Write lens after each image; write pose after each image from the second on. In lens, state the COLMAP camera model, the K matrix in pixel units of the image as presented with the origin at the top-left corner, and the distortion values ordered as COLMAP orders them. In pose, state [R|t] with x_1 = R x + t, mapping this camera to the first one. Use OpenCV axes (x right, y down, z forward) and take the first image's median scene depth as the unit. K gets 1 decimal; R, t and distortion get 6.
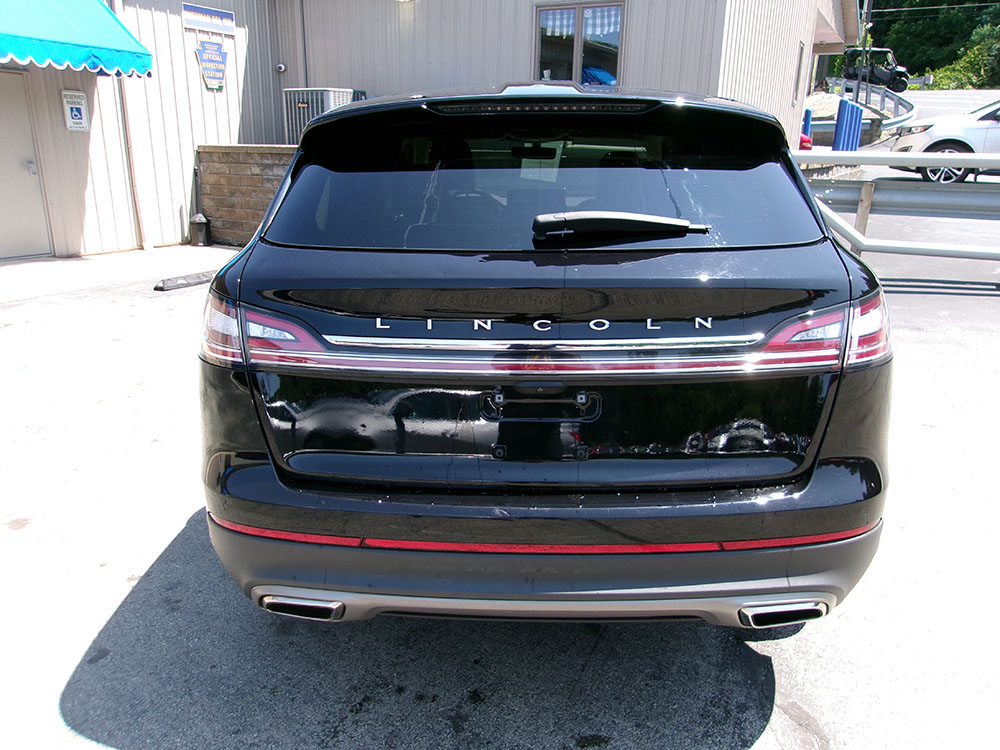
lens RADIAL K [[779.9, 0, 500.0], [0, 779.9, 378.1], [0, 0, 1]] dist [0.002423, 0.004781]
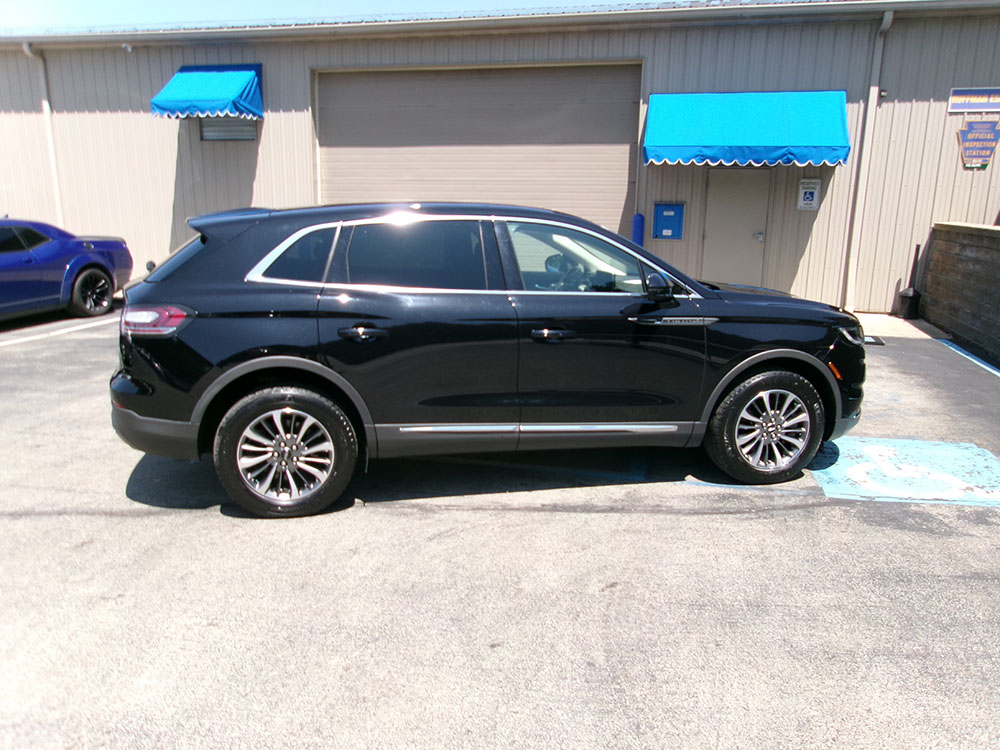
lens RADIAL K [[779.9, 0, 499.6], [0, 779.9, 376.8], [0, 0, 1]] dist [0.002423, 0.004781]
pose [[0.199411, 0.215034, -0.956031, 0.525911], [-0.288928, 0.945155, 0.152322, -0.100856], [0.936352, 0.245849, 0.250604, 0.263762]]
